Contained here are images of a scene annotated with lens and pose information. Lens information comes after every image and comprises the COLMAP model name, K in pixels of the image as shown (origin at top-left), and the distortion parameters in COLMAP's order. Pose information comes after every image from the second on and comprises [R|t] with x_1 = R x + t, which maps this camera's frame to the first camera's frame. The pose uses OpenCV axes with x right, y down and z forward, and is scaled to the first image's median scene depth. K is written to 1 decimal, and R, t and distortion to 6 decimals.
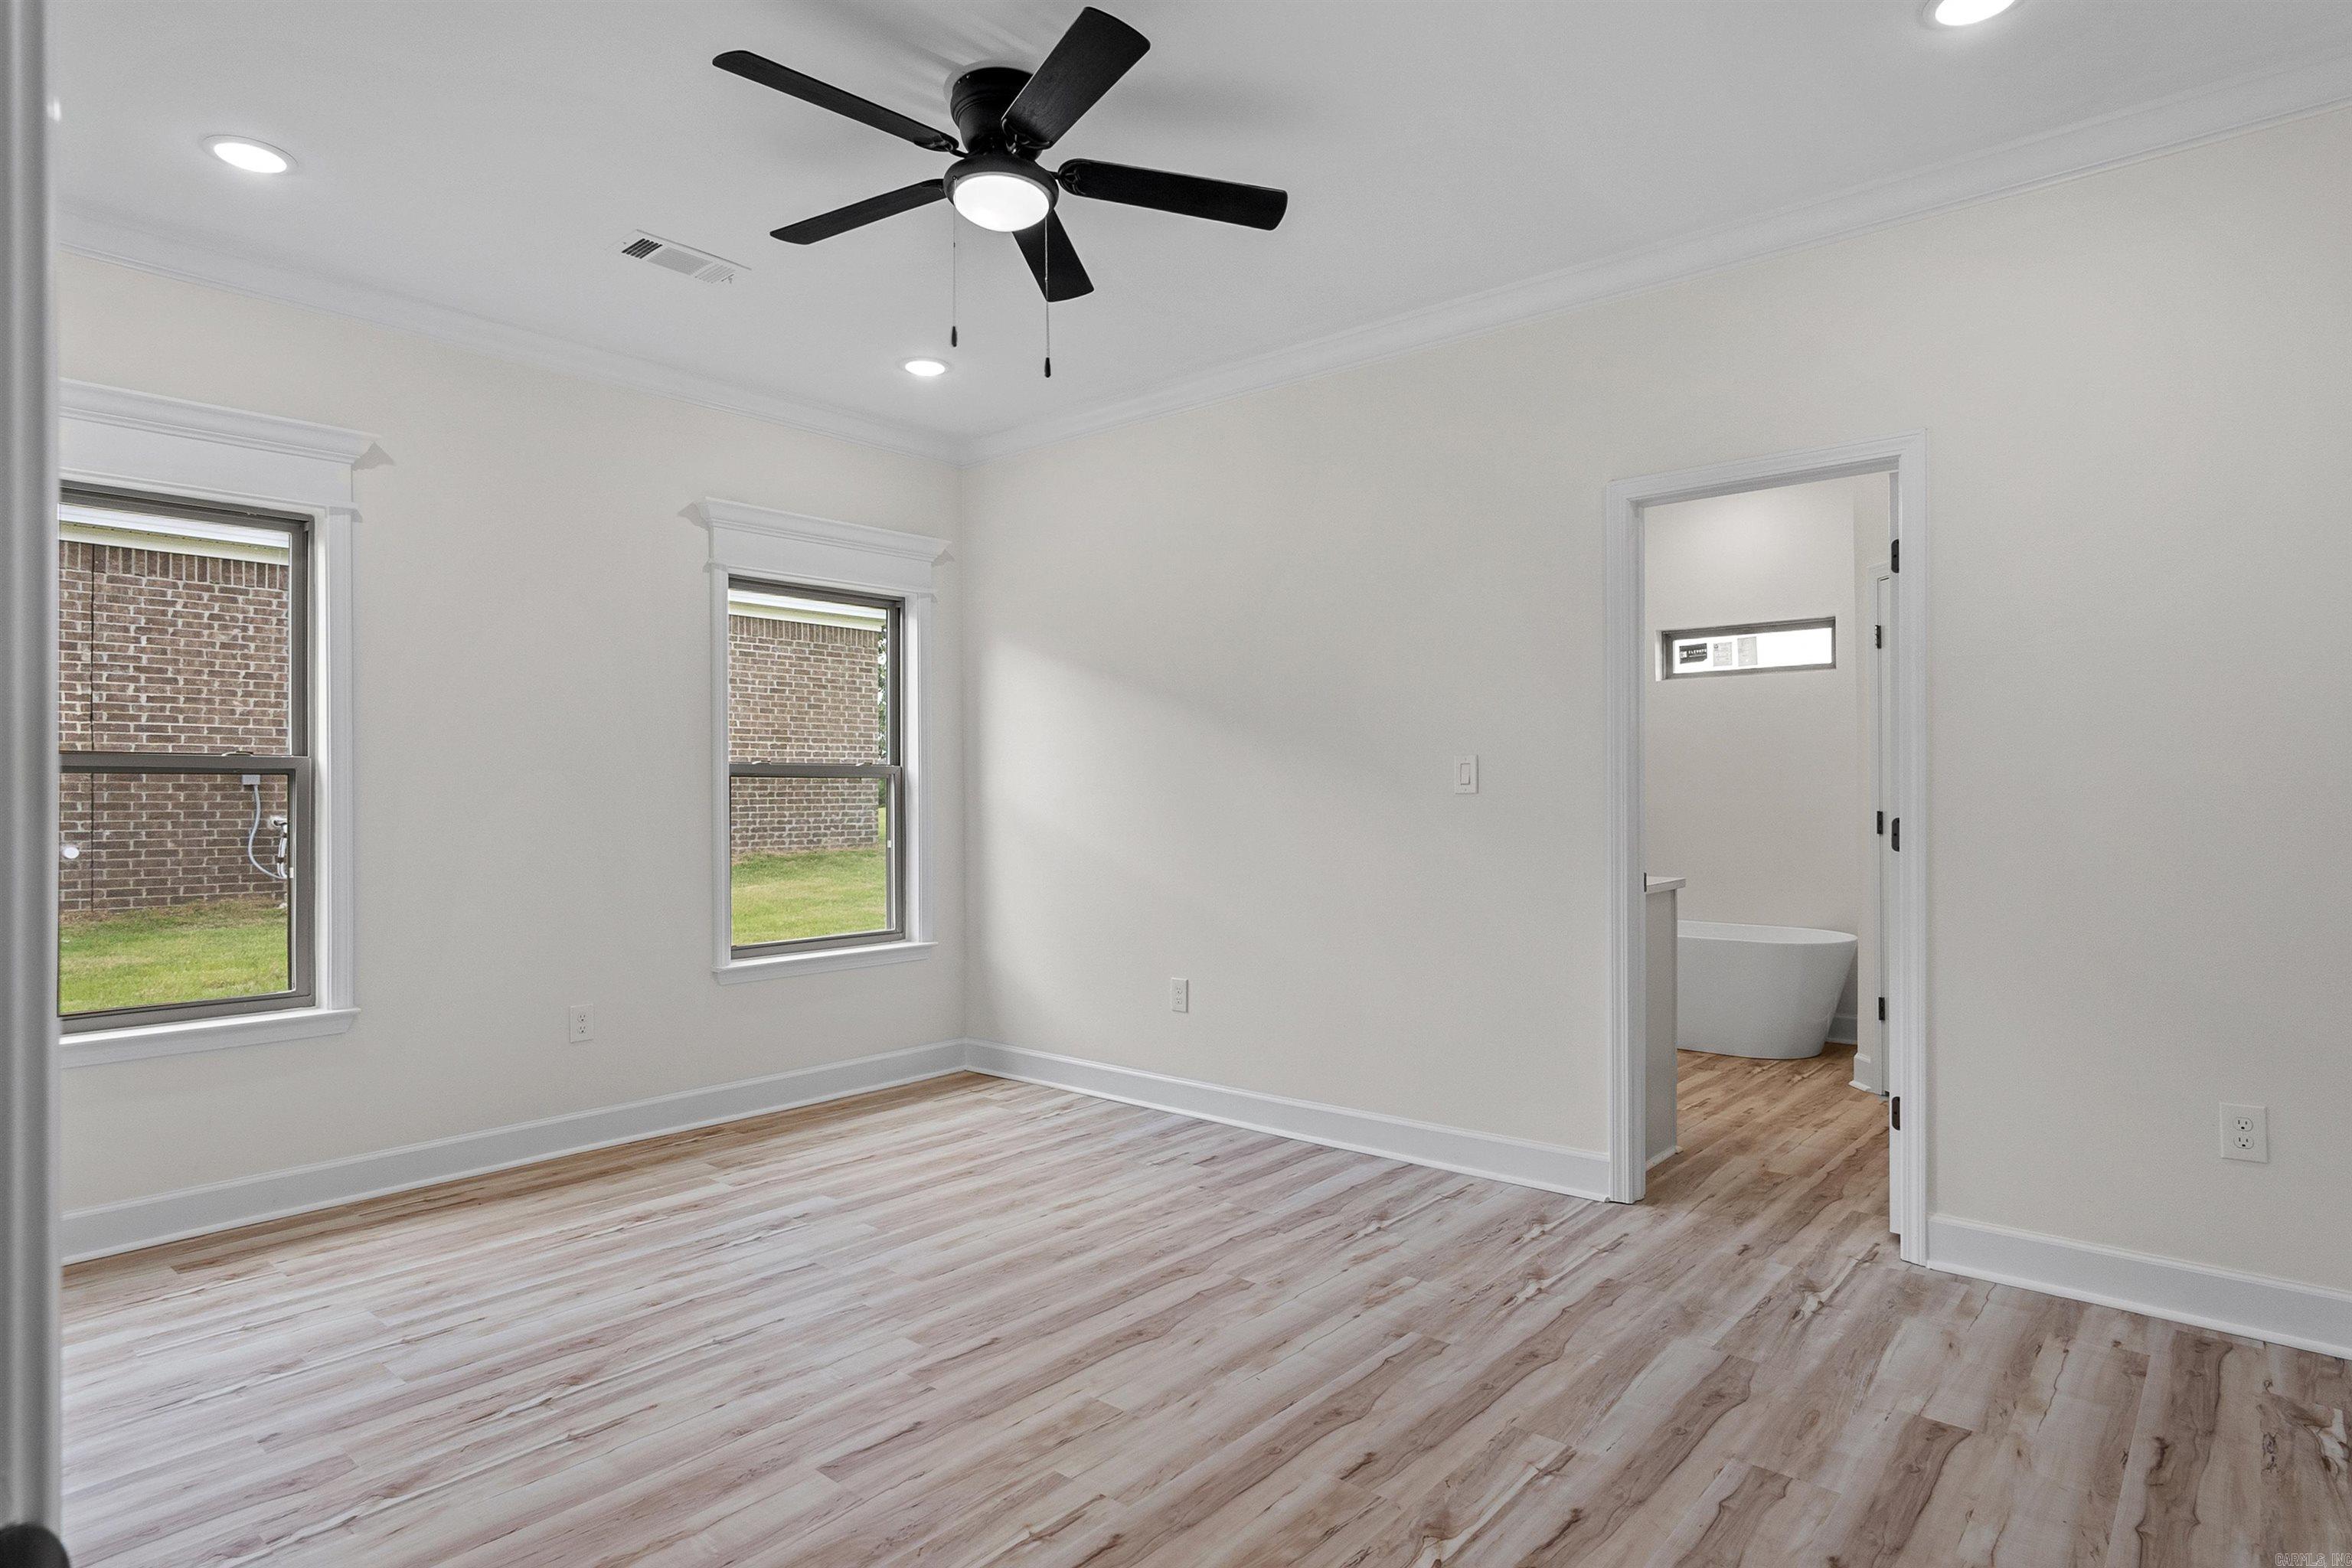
lens RADIAL K [[1286.9, 0, 1185.7], [0, 1286.9, 797.2], [0, 0, 1]] dist [-0.027809, 0.006085]
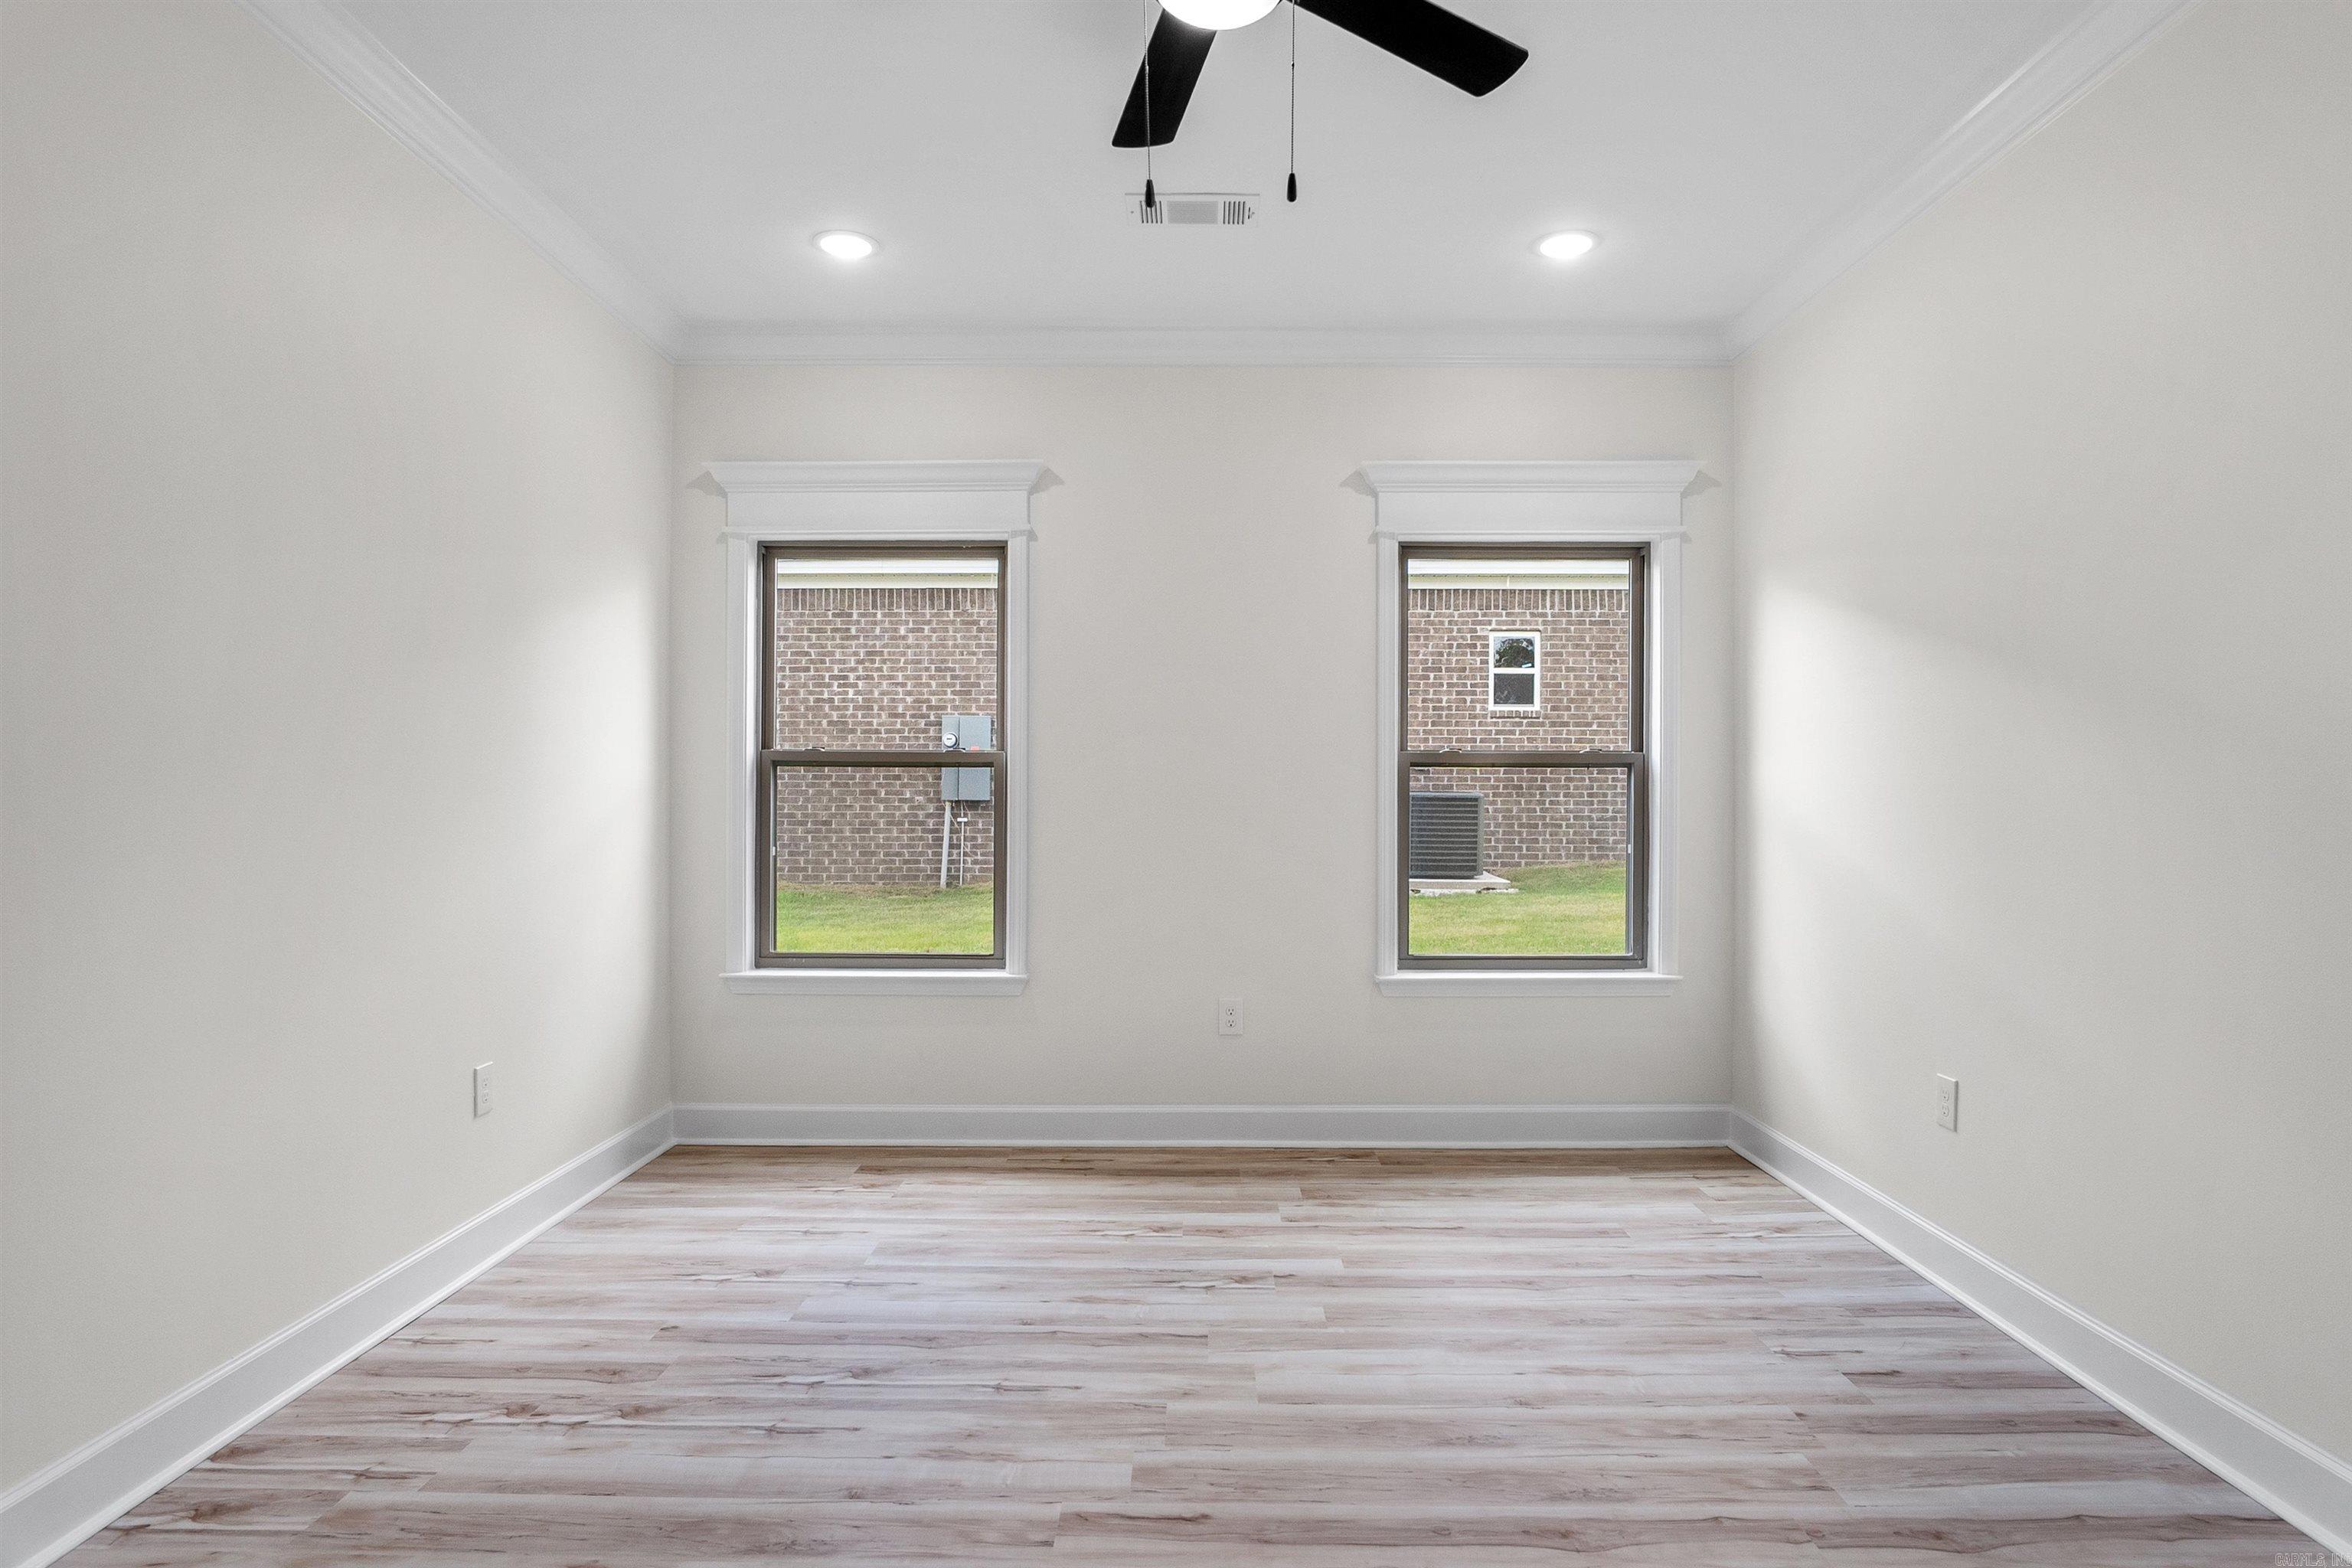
lens RADIAL K [[1286.9, 0, 1172.5], [0, 1286.9, 795.0], [0, 0, 1]] dist [-0.027809, 0.006085]
pose [[0.636826, 0.010504, -0.770936, 0.393095], [-0.008160, 0.999943, 0.006883, -0.001362], [0.770965, 0.001908, 0.636875, 0.493805]]
